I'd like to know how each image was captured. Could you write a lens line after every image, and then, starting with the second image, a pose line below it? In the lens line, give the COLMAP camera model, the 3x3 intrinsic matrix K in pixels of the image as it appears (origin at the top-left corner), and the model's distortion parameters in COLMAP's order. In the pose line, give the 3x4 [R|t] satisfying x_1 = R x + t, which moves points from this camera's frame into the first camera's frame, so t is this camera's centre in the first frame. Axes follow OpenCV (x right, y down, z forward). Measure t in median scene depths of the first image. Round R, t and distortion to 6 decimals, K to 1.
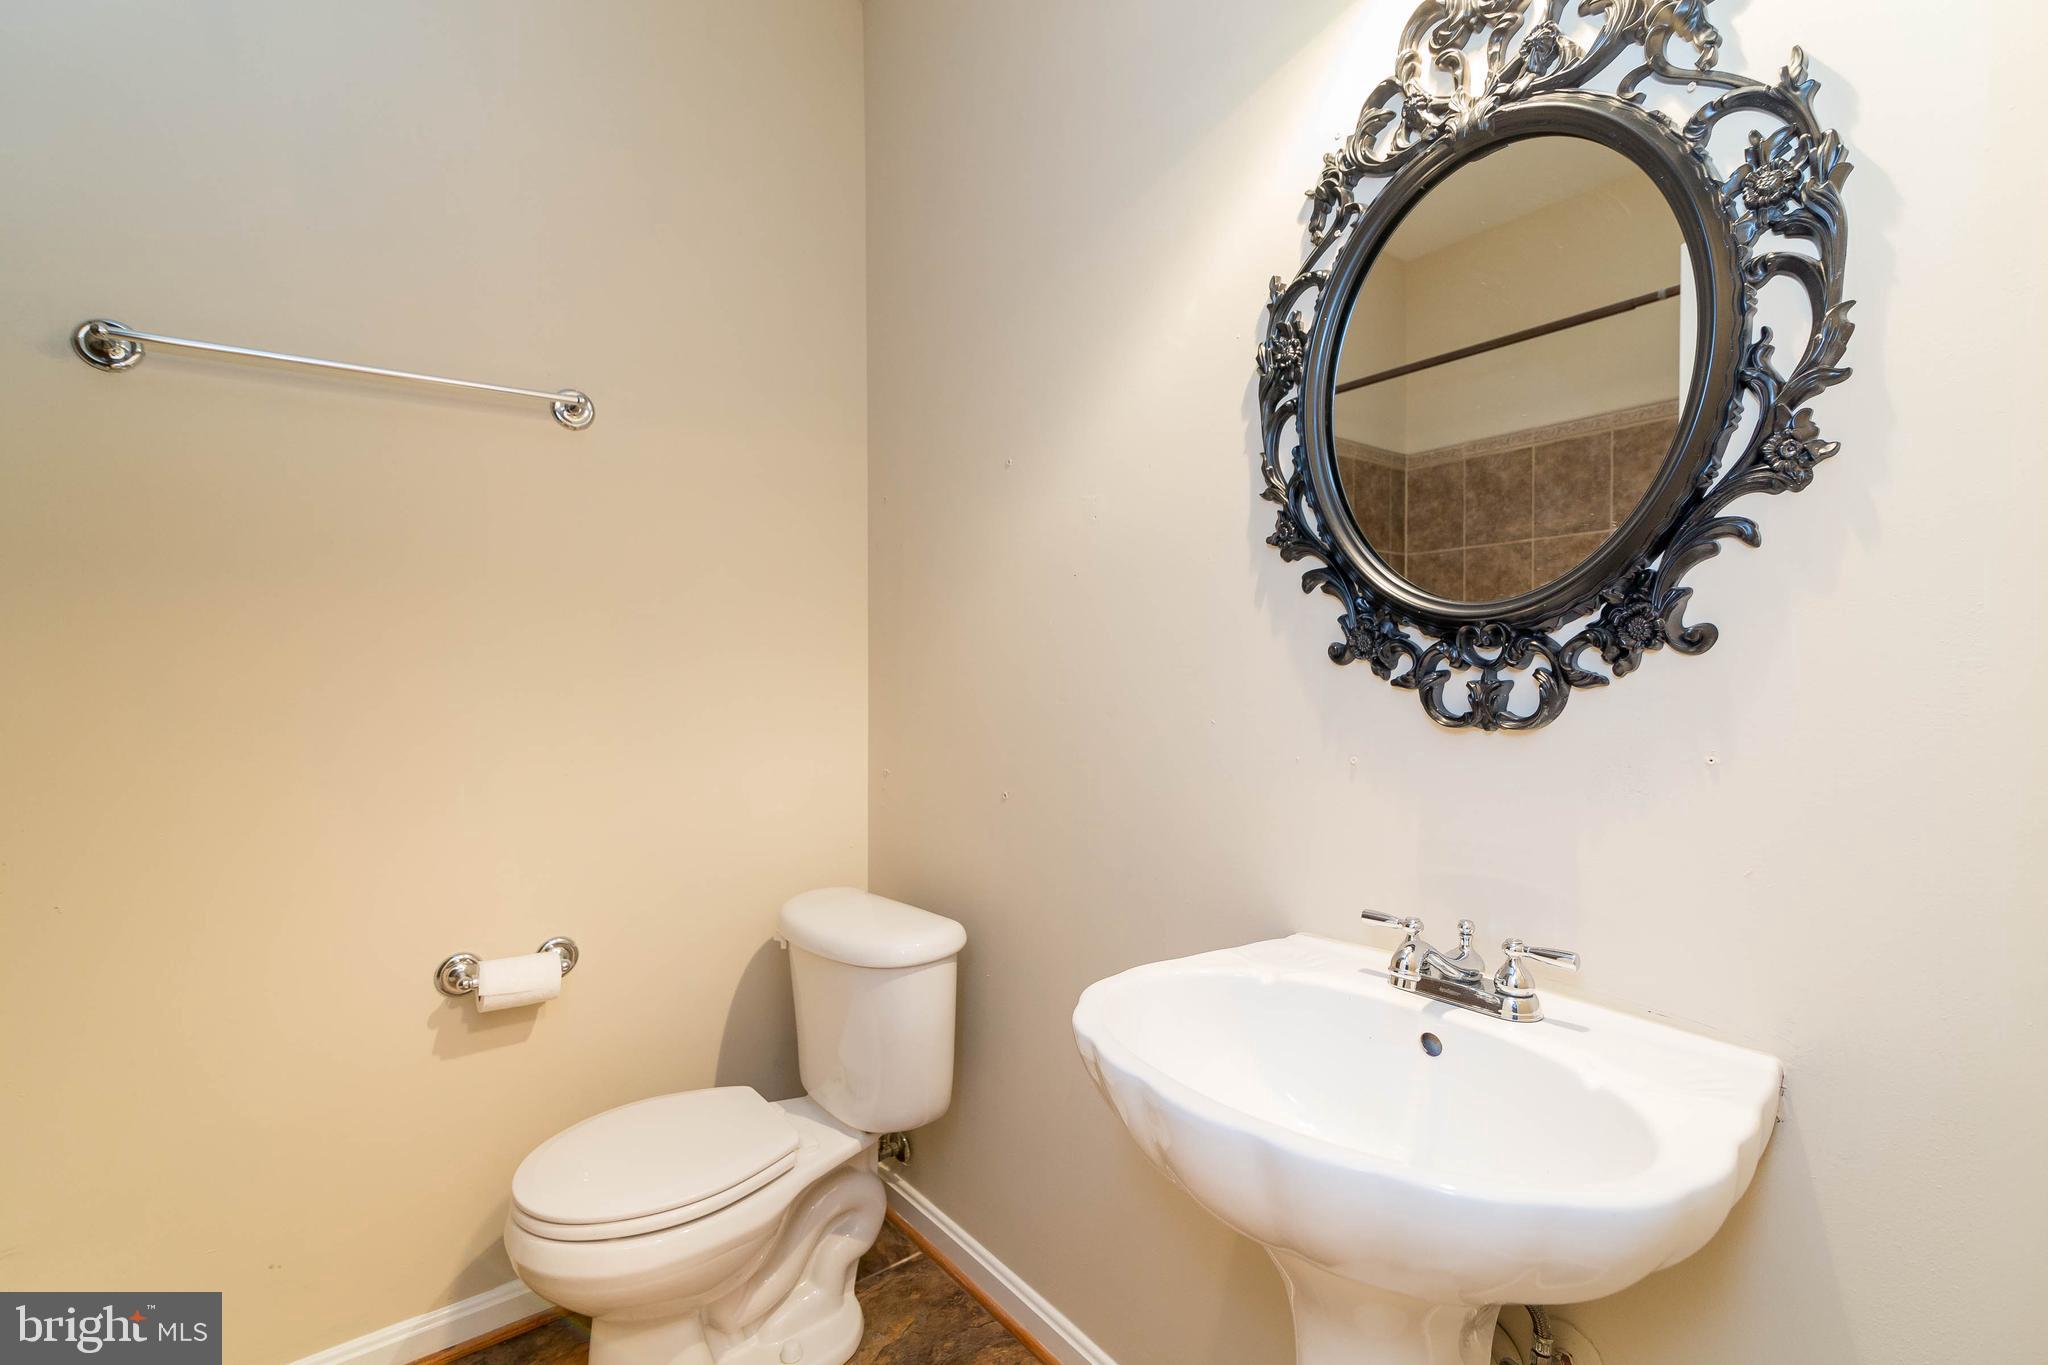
lens RADIAL K [[940.9, 0, 1031.4], [0, 940.9, 678.7], [0, 0, 1]] dist [-0.006065, -0.000557]
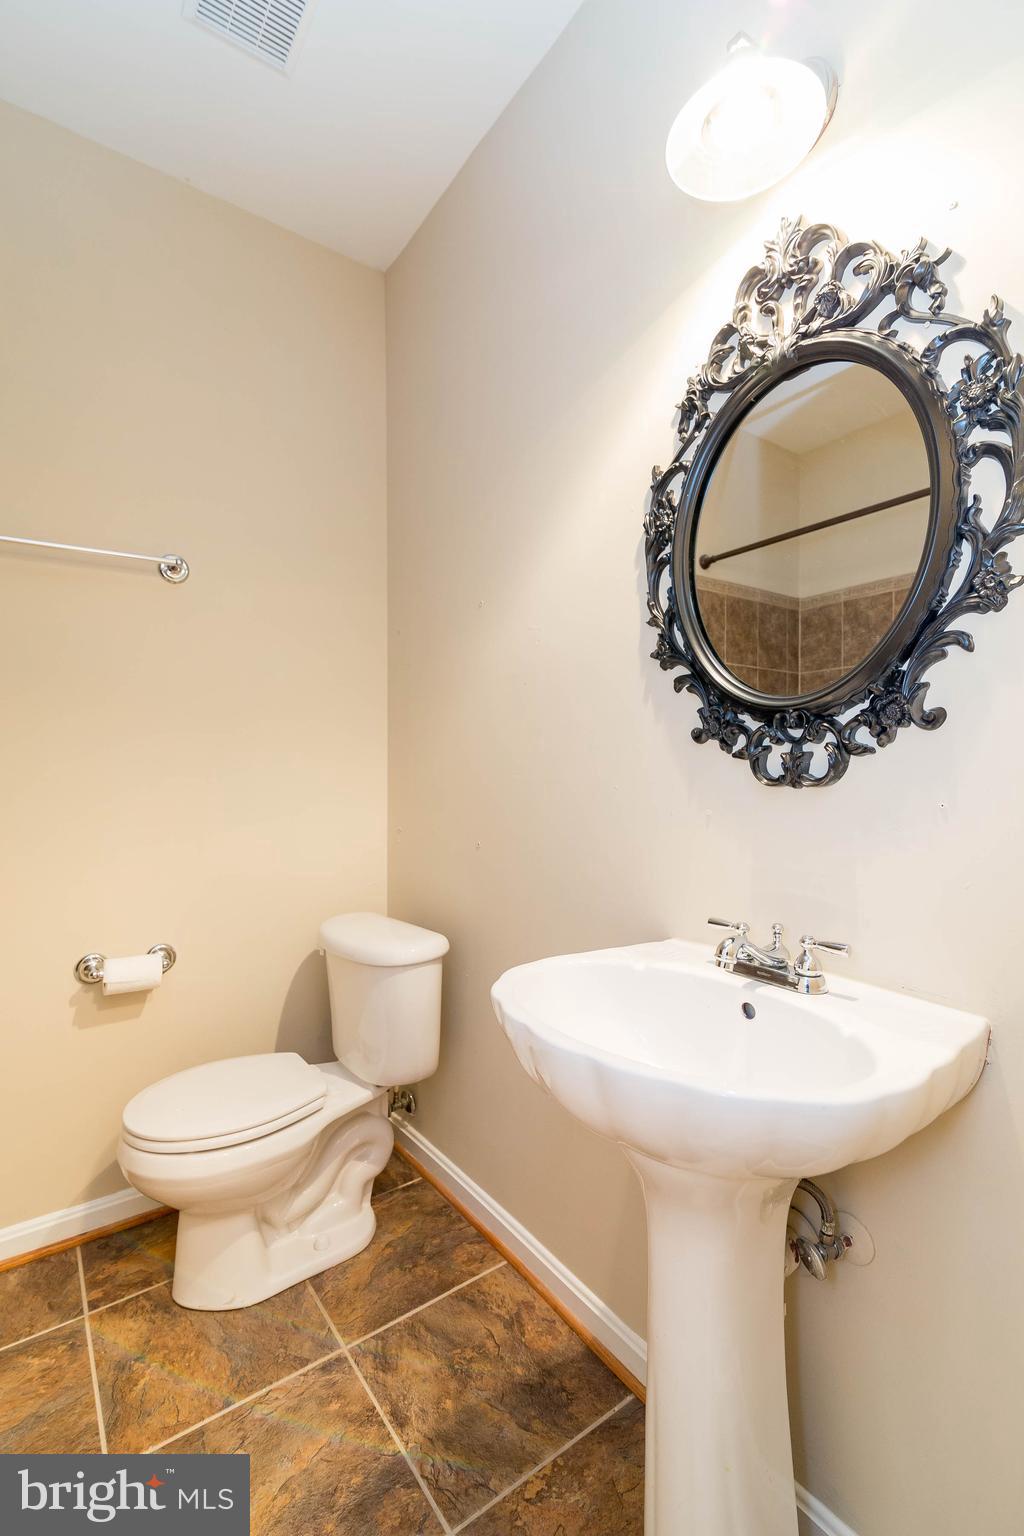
lens RADIAL K [[705.7, 0, 508.7], [0, 705.7, 766.8], [0, 0, 1]] dist [-0.006065, -0.000557]
pose [[0.999174, 0.000265, -0.040635, 0.096639], [-0.000552, 0.999975, -0.007066, 0.029303], [0.040632, 0.007083, 0.999149, -0.057084]]
